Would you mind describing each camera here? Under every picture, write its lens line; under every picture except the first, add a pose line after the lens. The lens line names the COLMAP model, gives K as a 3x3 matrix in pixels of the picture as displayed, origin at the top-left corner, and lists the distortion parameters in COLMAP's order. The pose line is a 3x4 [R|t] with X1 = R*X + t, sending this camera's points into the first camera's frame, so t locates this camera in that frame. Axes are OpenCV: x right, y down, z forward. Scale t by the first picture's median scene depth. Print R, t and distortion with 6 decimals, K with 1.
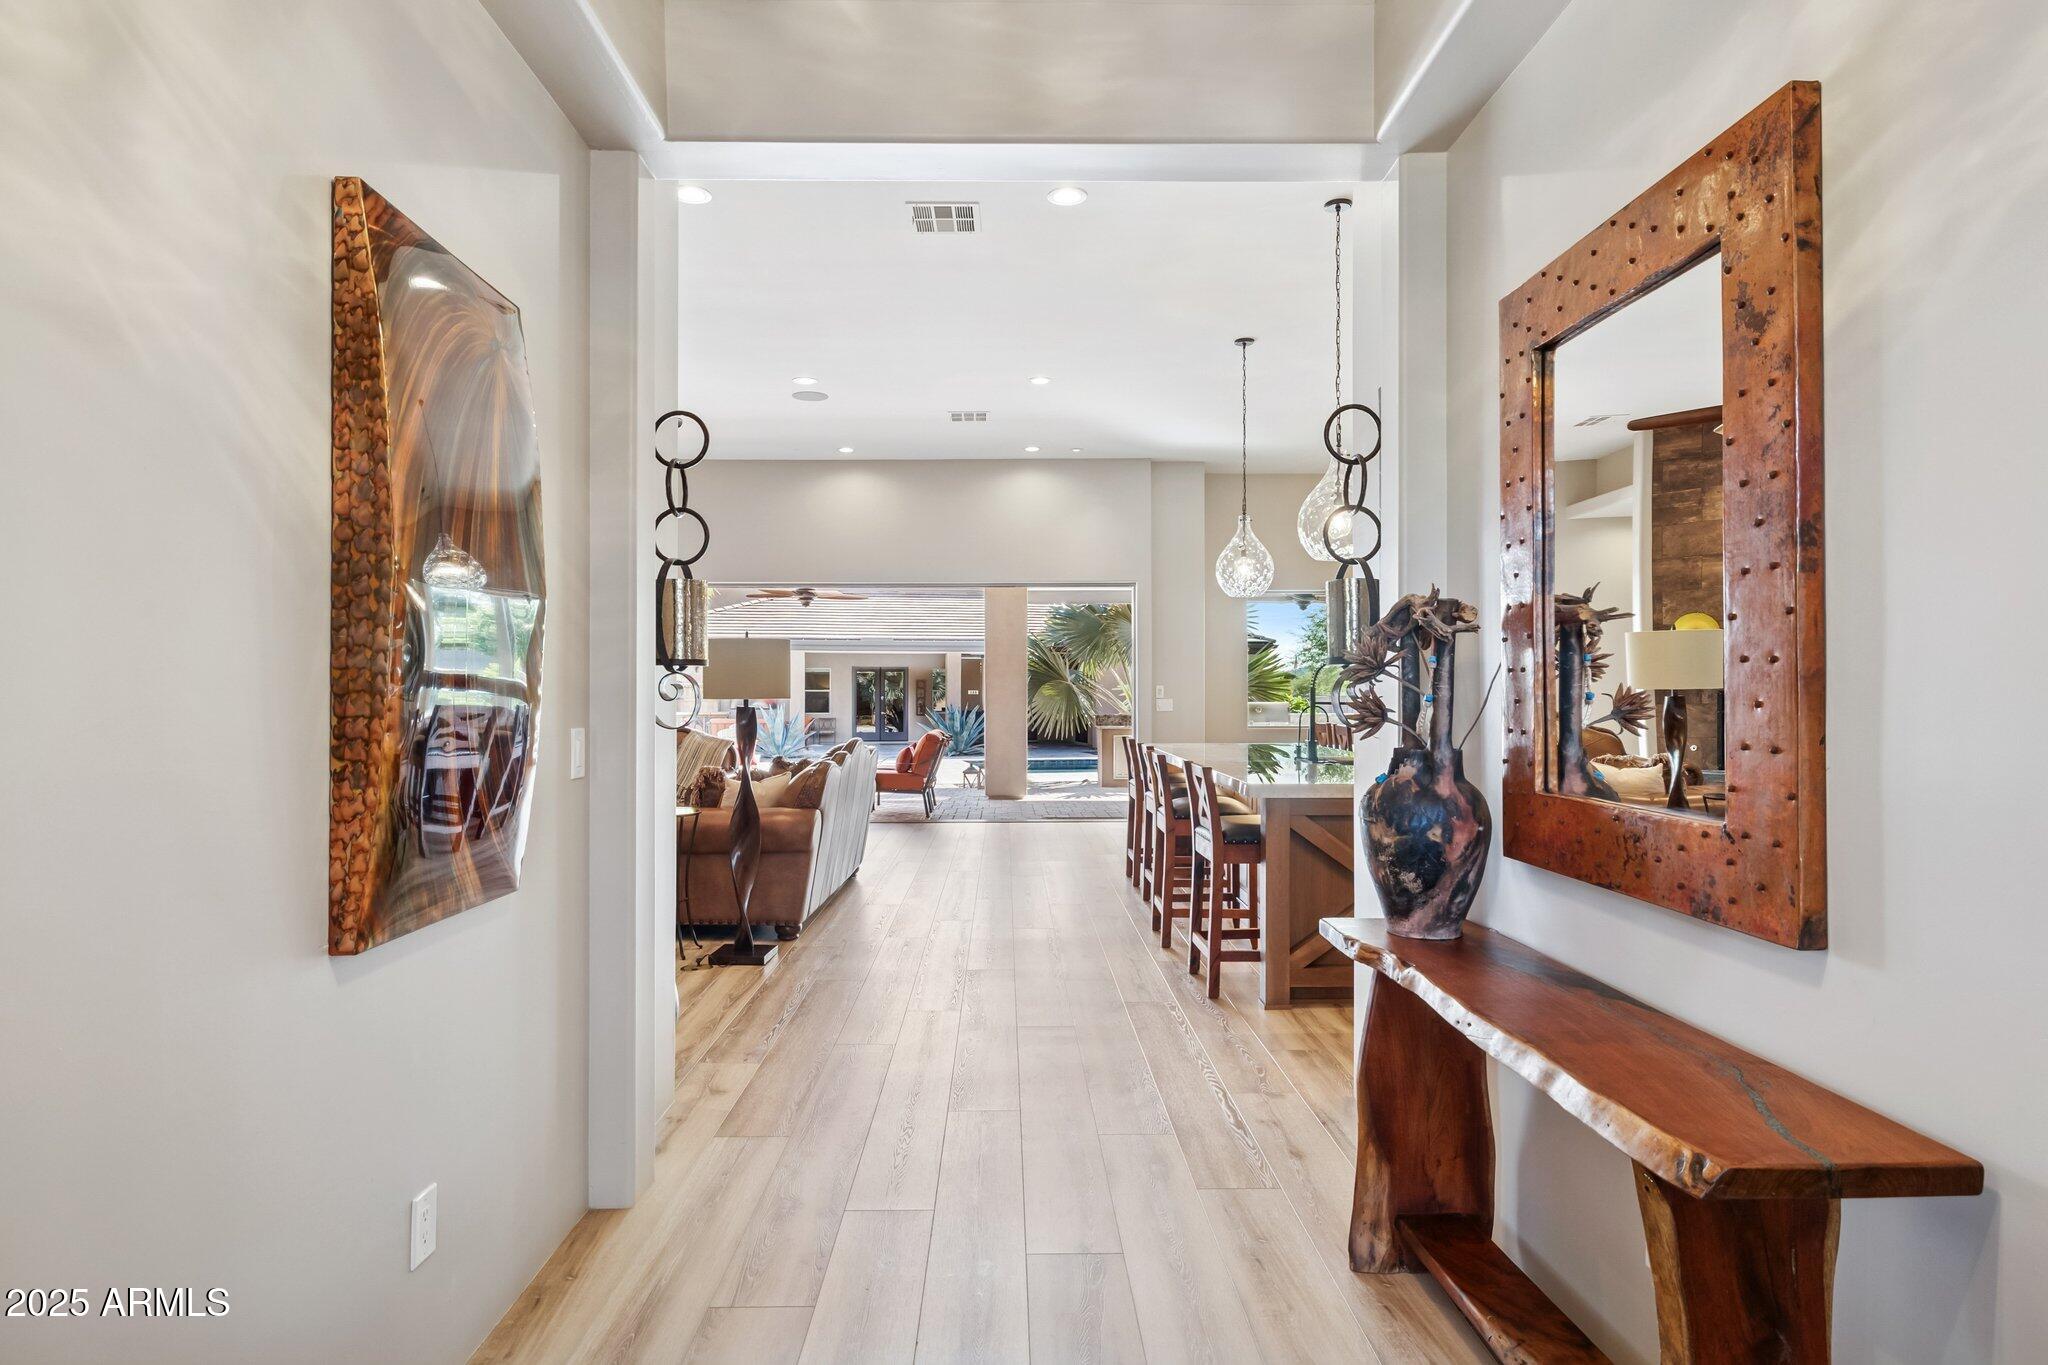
lens RADIAL K [[1190.3, 0, 1020.3], [0, 1190.3, 685.6], [0, 0, 1]] dist [0.020789, -0.000395]
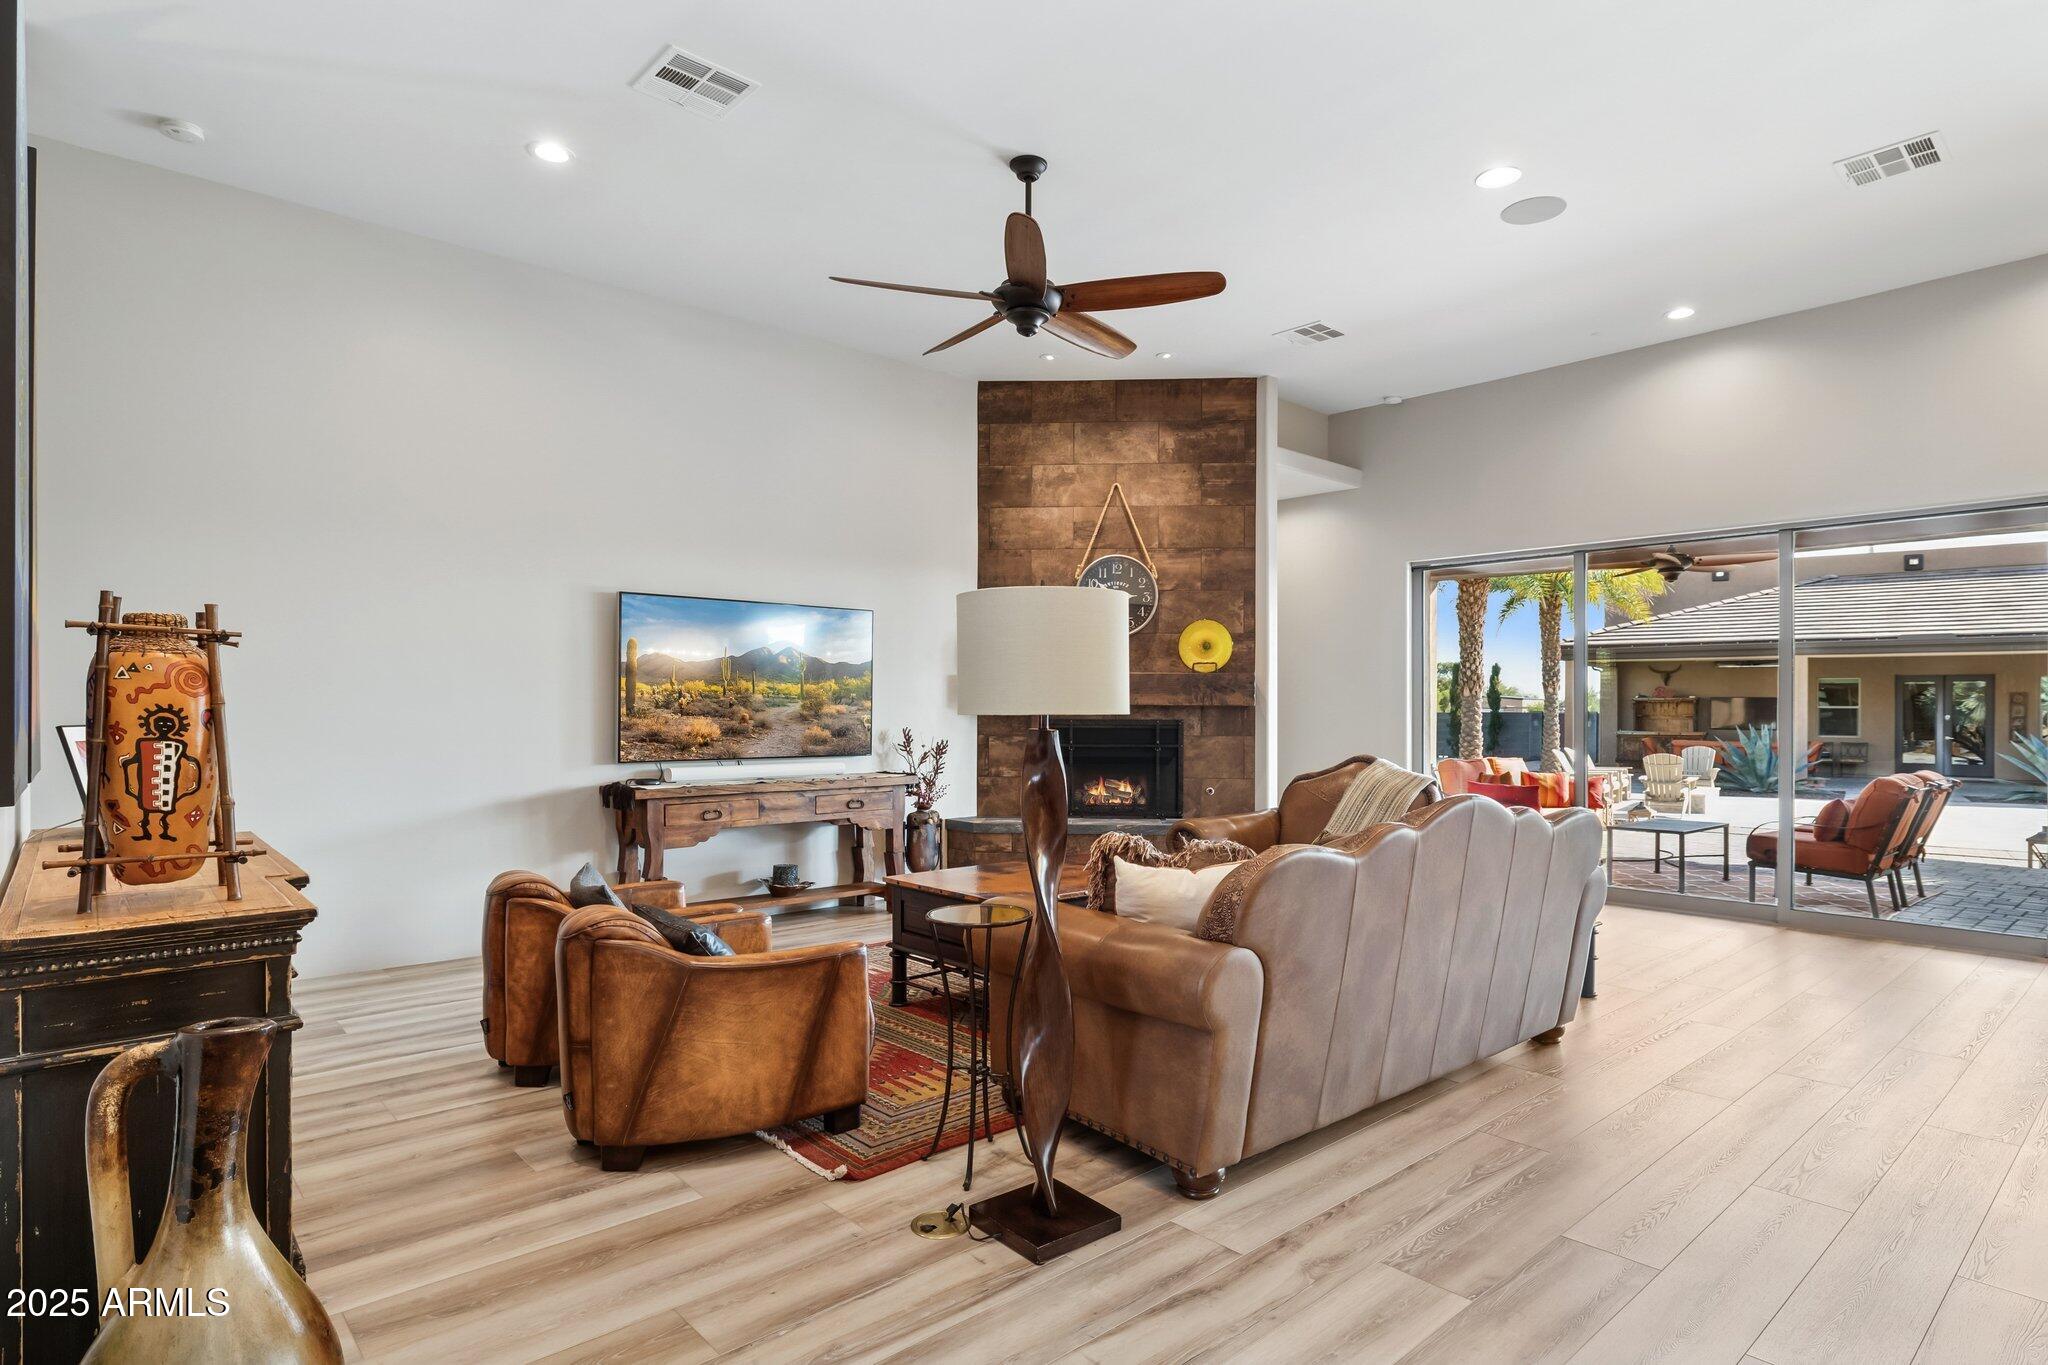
lens RADIAL K [[1102.9, 0, 1015.9], [0, 1102.9, 721.2], [0, 0, 1]] dist [0.000159, -0.000241]
pose [[0.656796, 0.010641, -0.753993, 0.057921], [0.001424, 0.999881, 0.015351, 0.004819], [0.754067, -0.011156, 0.656703, 0.339141]]
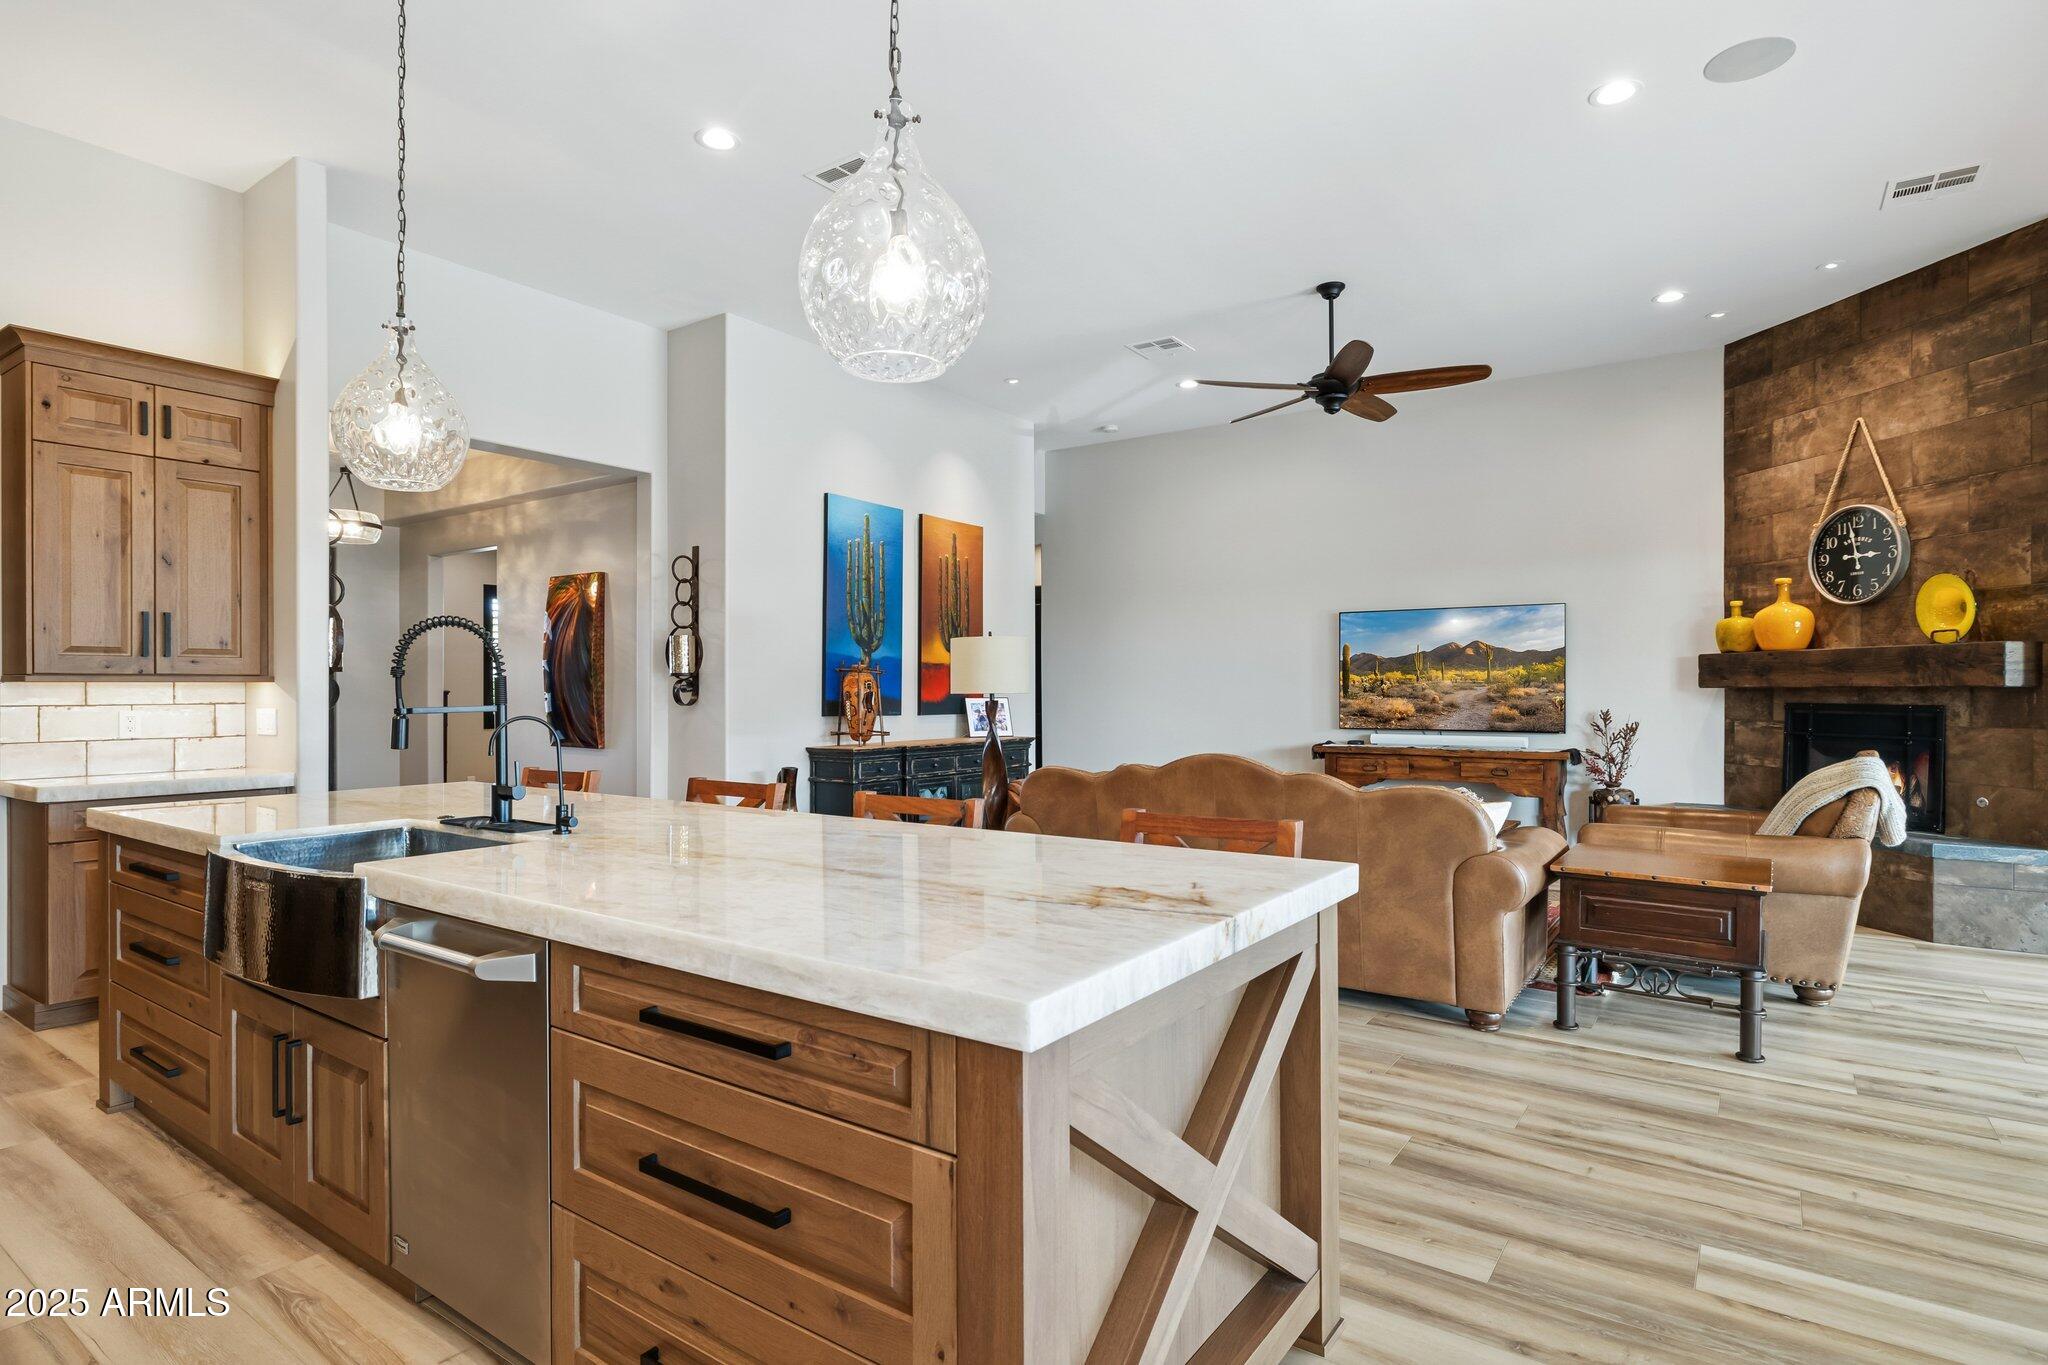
lens RADIAL K [[1045.3, 0, 1026.4], [0, 1045.3, 692.8], [0, 0, 1]] dist [-0.000686, -0.000358]
pose [[-0.585288, 0.002271, -0.810822, 0.260220], [0.004858, 0.999988, -0.000707, 0.006823], [0.810811, -0.004353, -0.585292, 0.792992]]
